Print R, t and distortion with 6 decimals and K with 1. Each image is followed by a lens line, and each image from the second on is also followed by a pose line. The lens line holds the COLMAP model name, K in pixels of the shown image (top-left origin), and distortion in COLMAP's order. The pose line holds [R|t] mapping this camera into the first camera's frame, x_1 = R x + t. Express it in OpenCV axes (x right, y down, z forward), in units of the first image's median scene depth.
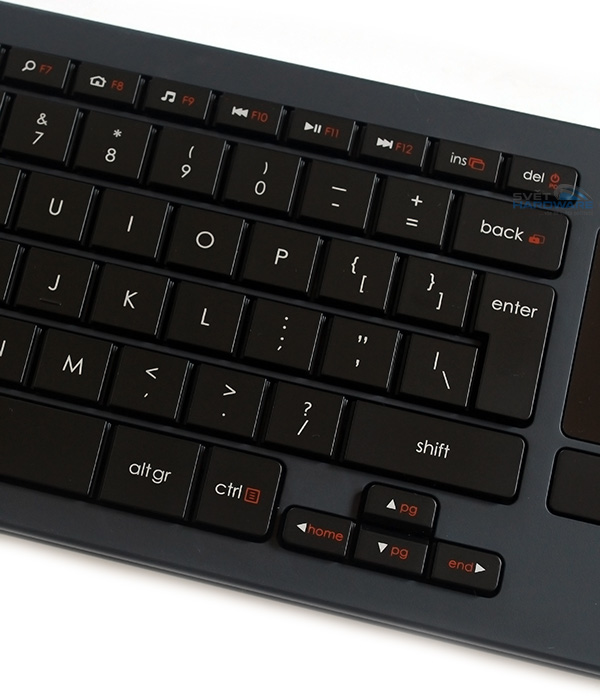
lens RADIAL K [[1312.8, 0, 300.0], [0, 1312.8, 349.0], [0, 0, 1]] dist [-0.045761, -0.036937]
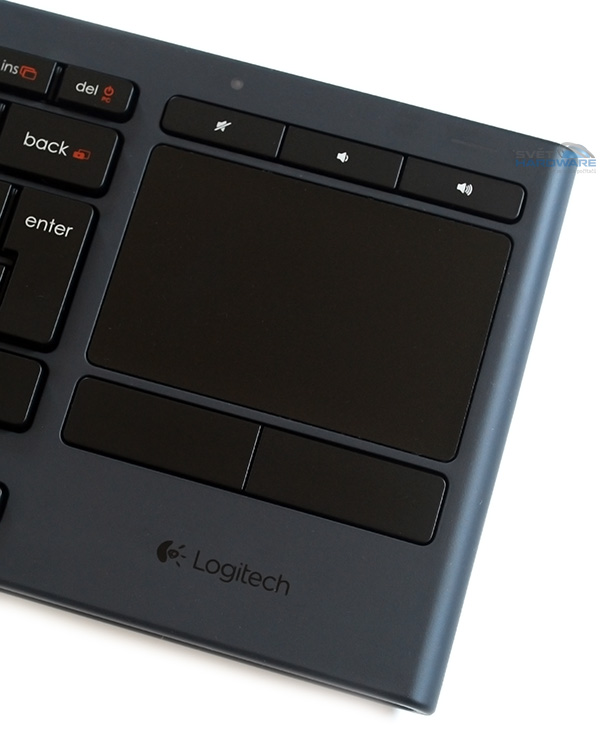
lens RADIAL K [[1443.0, 0, 300.0], [0, 1443.0, 371.0], [0, 0, 1]] dist [0.038694, -0.062264]
pose [[0.998969, 0.045025, -0.005727, 0.347245], [-0.045114, 0.998845, -0.016559, 0.079597], [0.004975, 0.016800, 0.999846, -0.023343]]
